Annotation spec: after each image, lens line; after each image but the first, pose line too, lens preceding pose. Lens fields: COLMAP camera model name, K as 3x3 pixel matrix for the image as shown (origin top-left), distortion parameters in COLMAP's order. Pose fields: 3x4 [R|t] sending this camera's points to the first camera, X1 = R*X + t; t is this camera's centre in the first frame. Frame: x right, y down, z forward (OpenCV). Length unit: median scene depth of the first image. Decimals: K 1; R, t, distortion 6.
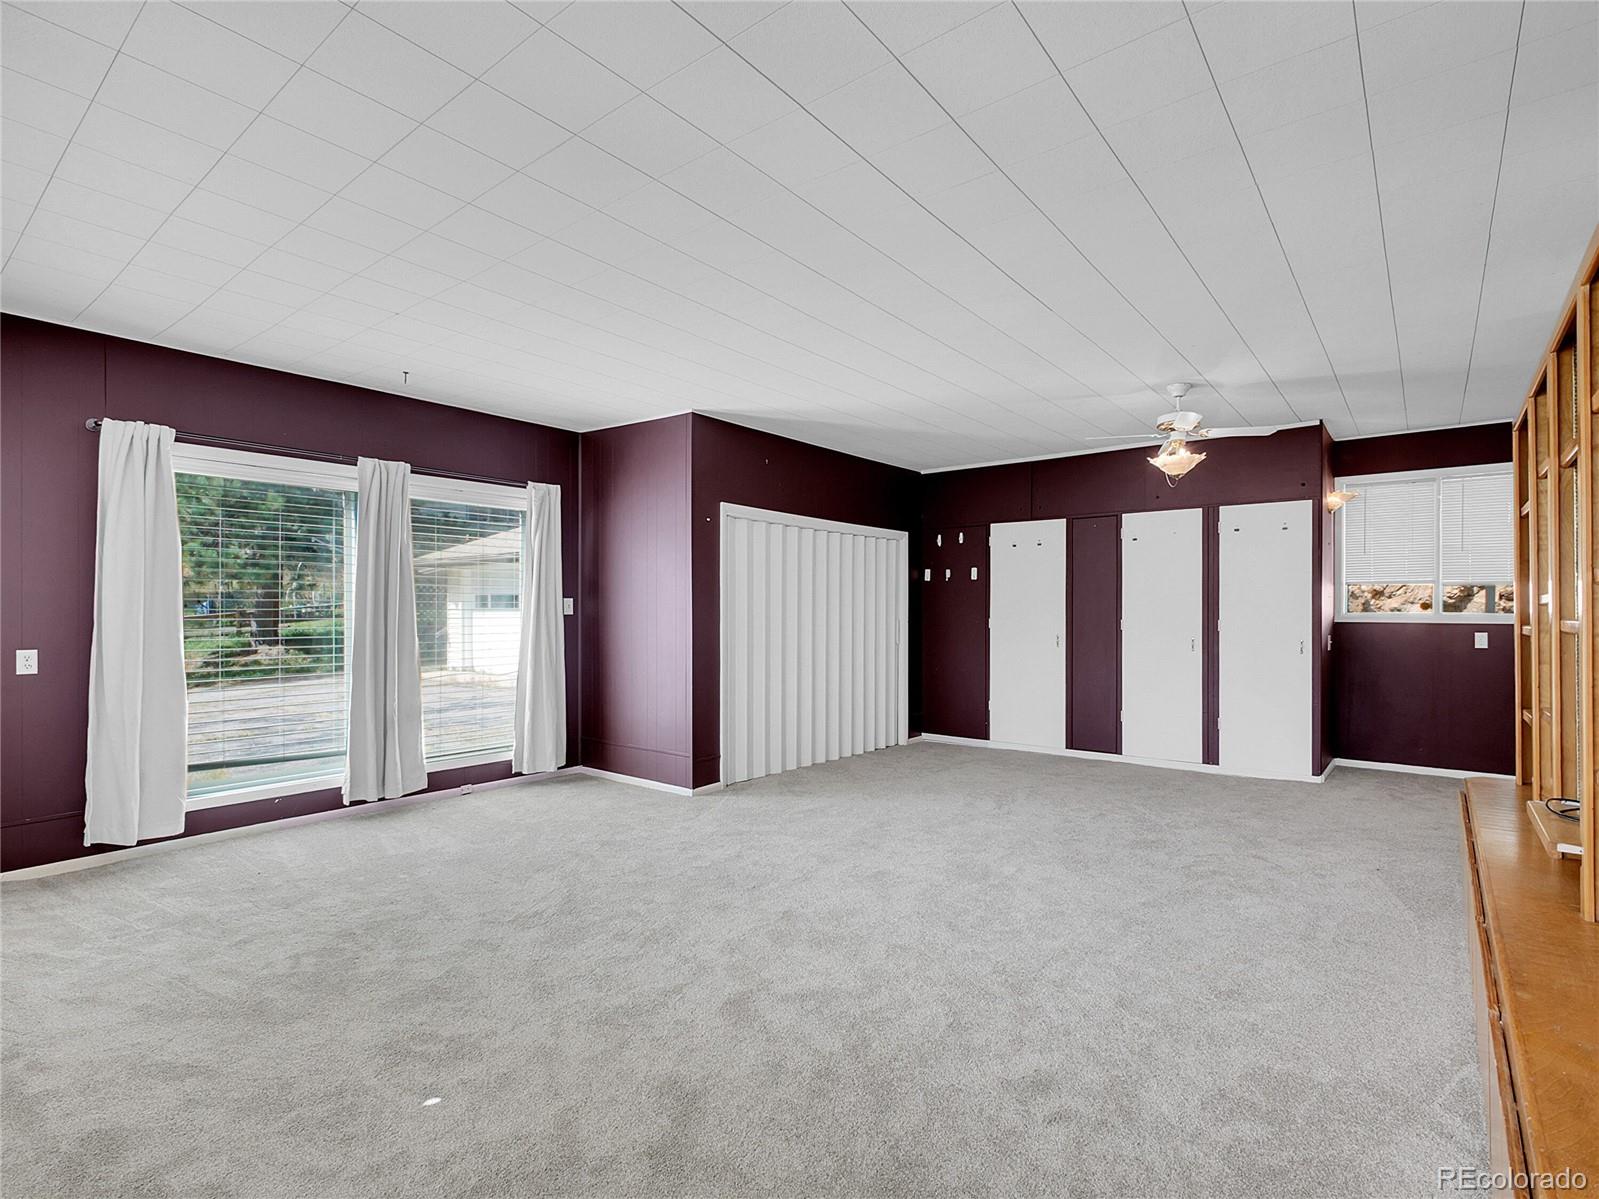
lens RADIAL K [[794.6, 0, 798.4], [0, 794.6, 595.7], [0, 0, 1]] dist [0.000226, 0.000472]
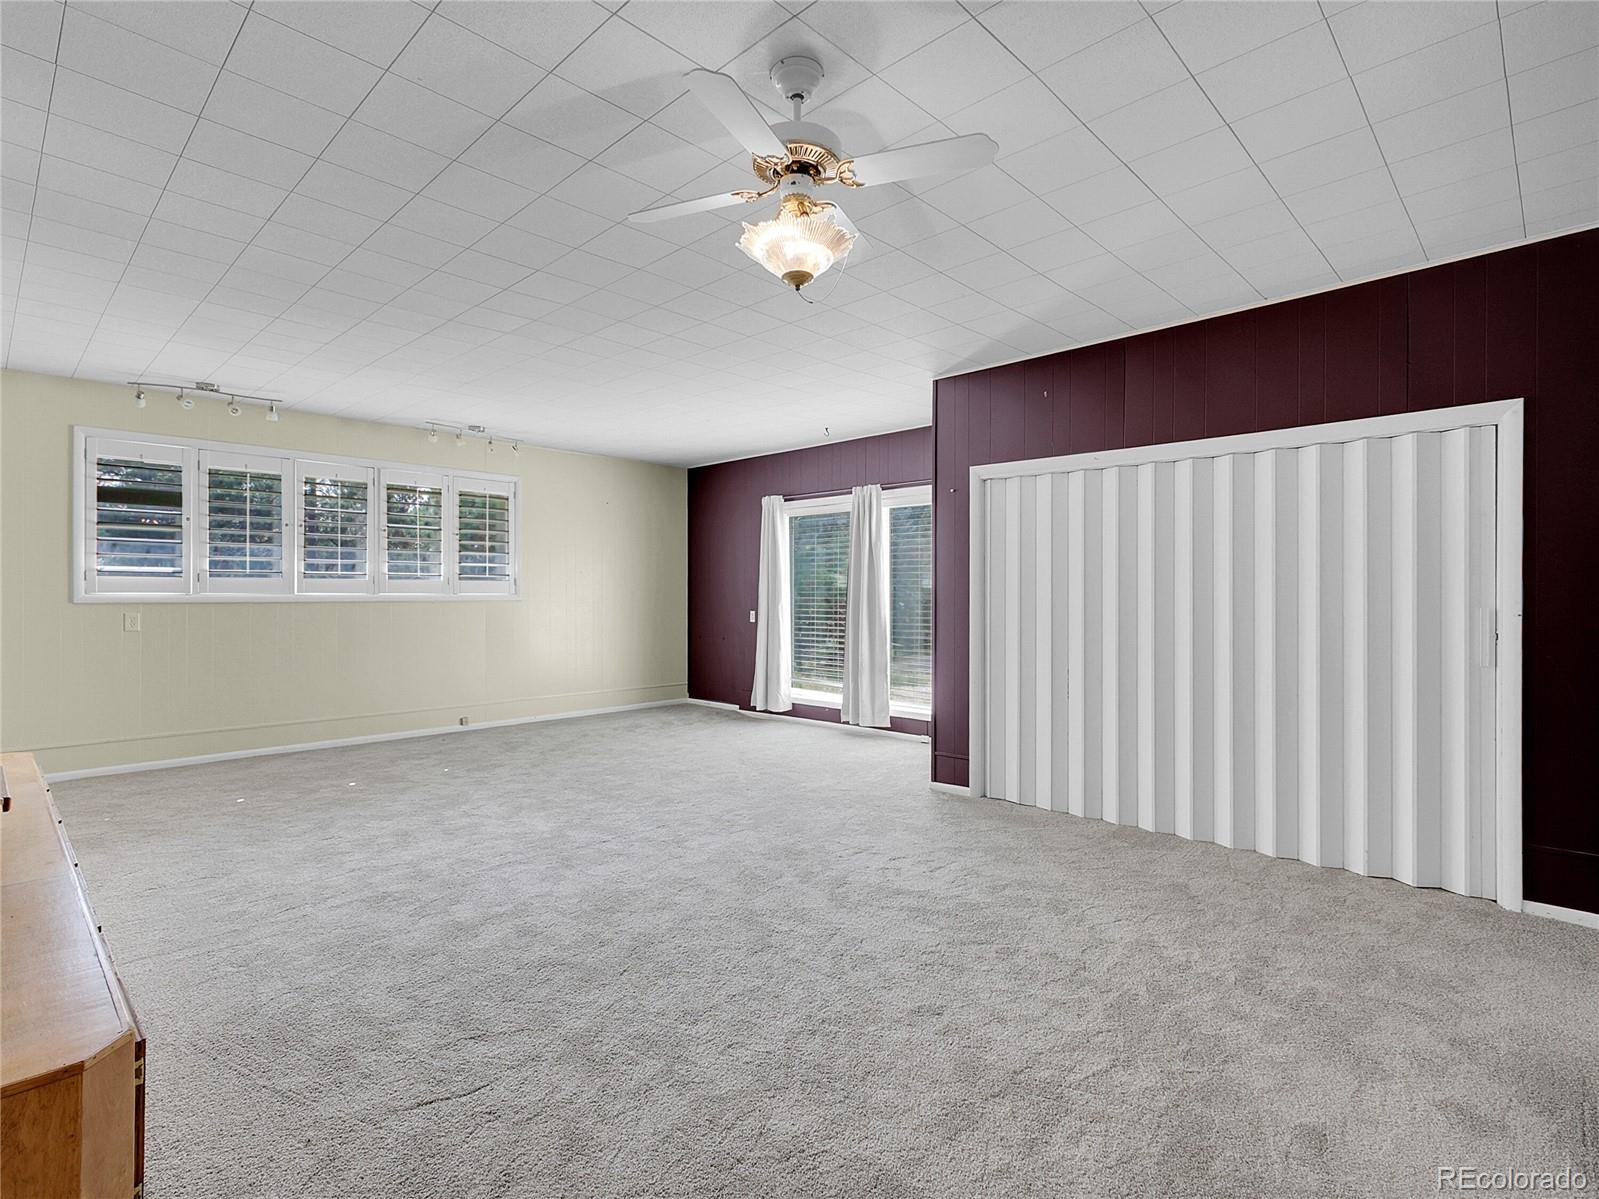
lens RADIAL K [[794.6, 0, 798.4], [0, 794.6, 595.7], [0, 0, 1]] dist [0.000226, 0.000472]
pose [[-0.094333, 0.003006, -0.995536, 0.896272], [0.019335, 0.999812, 0.001187, 0.020709], [0.995353, -0.019137, -0.094373, 1.021233]]
